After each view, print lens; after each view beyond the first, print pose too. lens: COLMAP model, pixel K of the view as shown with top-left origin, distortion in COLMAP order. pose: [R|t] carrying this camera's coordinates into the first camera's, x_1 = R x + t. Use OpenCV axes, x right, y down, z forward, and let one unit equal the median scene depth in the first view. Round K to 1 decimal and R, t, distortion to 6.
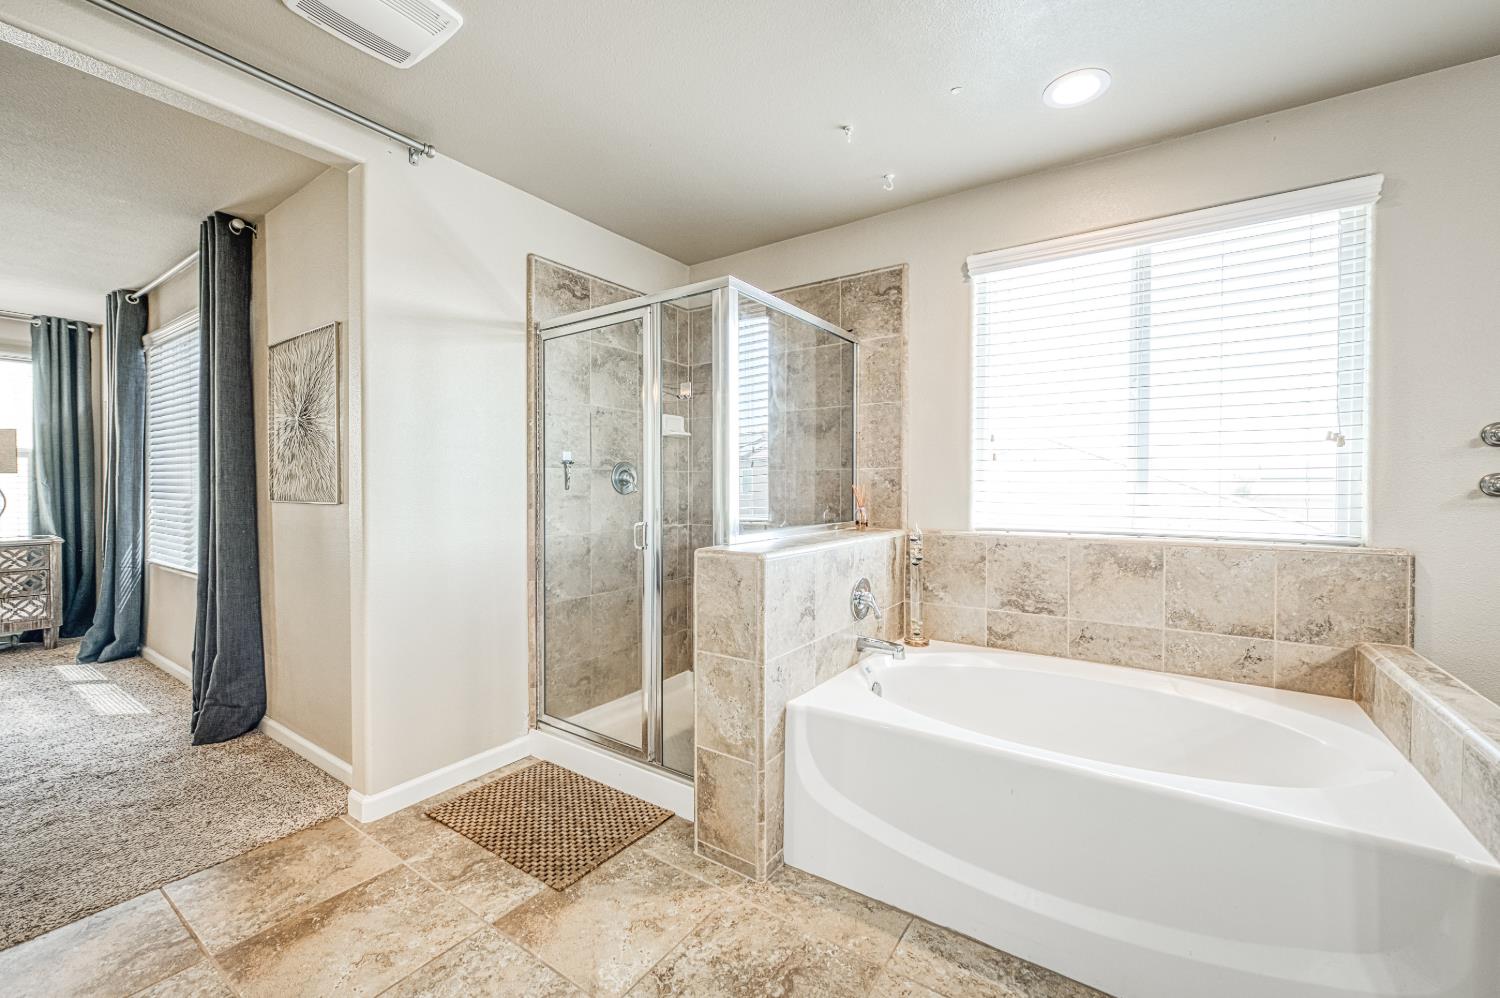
lens RADIAL K [[594.2, 0, 749.5], [0, 594.2, 494.4], [0, 0, 1]] dist [-0.000798, -0.000498]
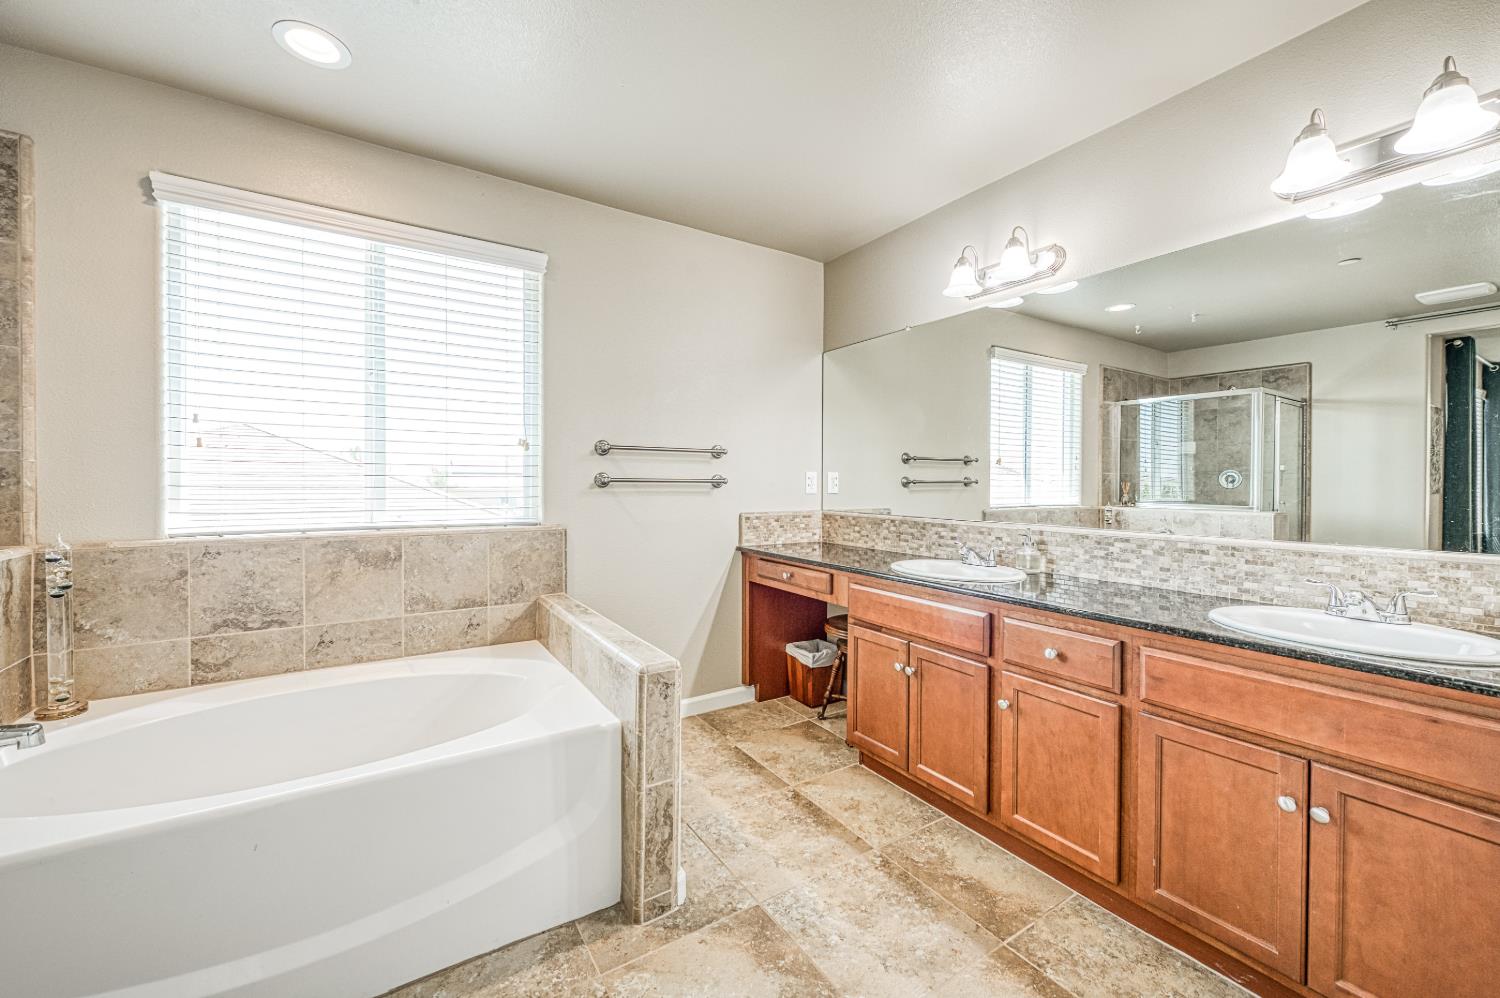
lens RADIAL K [[601.5, 0, 742.9], [0, 601.5, 487.8], [0, 0, 1]] dist [-0.000139, -0.000135]
pose [[0.395243, -0.009239, 0.918530, -0.039824], [0.009632, 0.999936, 0.005913, -0.000561], [-0.918526, 0.006510, 0.395307, 0.027036]]
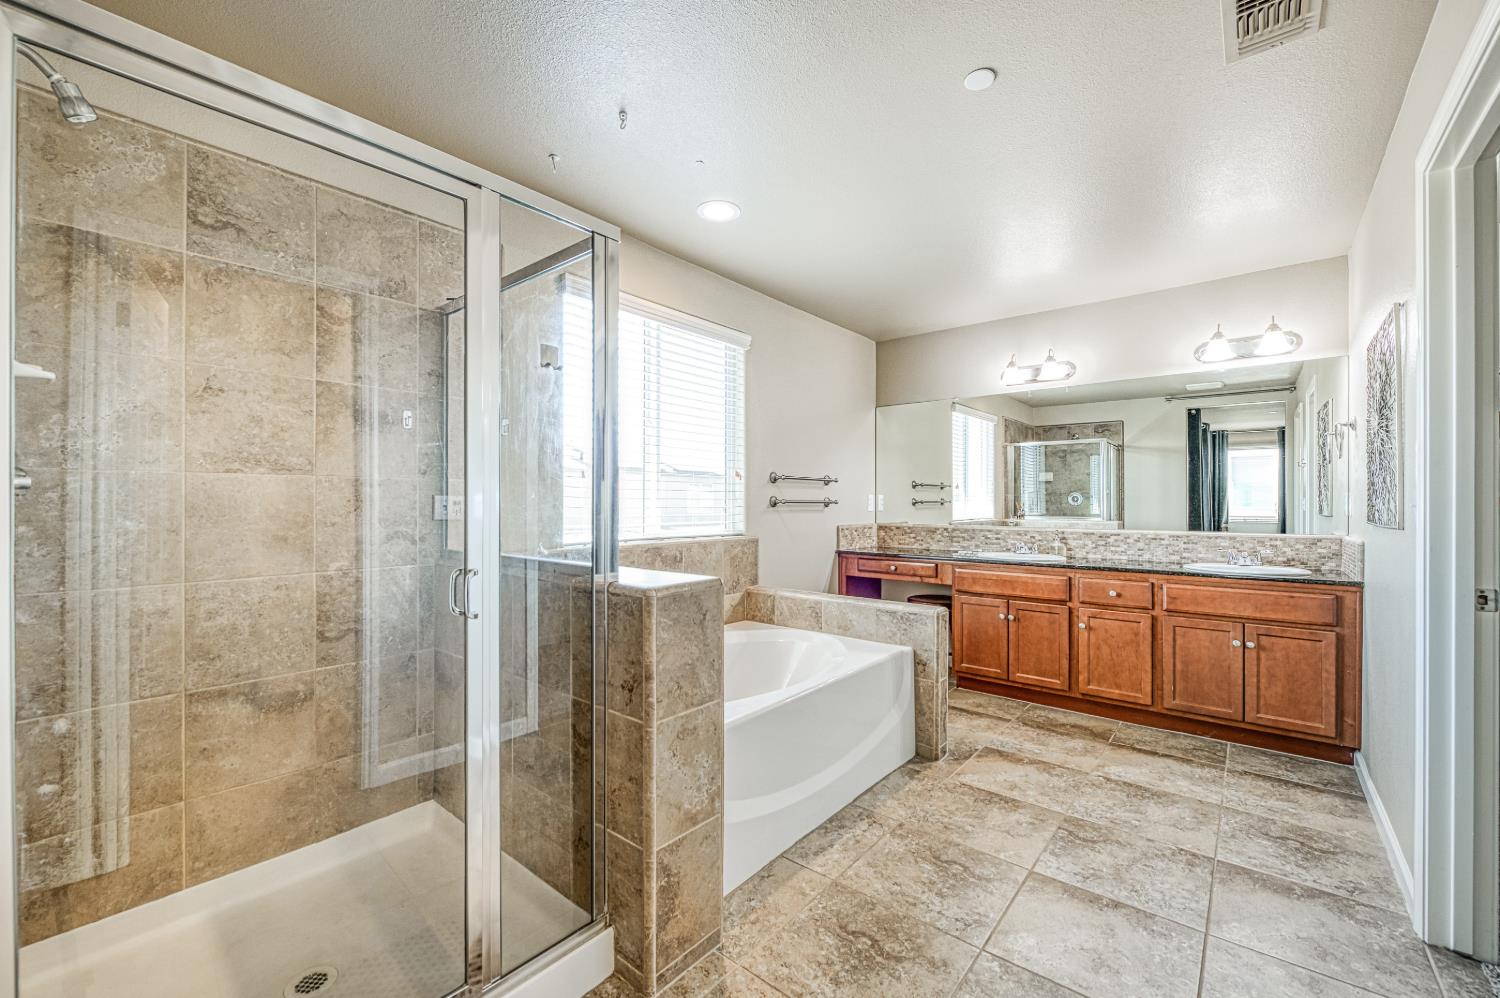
lens RADIAL K [[620.6, 0, 750.0], [0, 620.6, 499.0], [0, 0, 1]] dist [-0.000474, 0.000183]
pose [[0.091755, 0.002214, 0.995779, -0.765635], [0.012903, 0.999911, -0.003412, -0.014694], [-0.995698, 0.013161, 0.091718, 0.716007]]
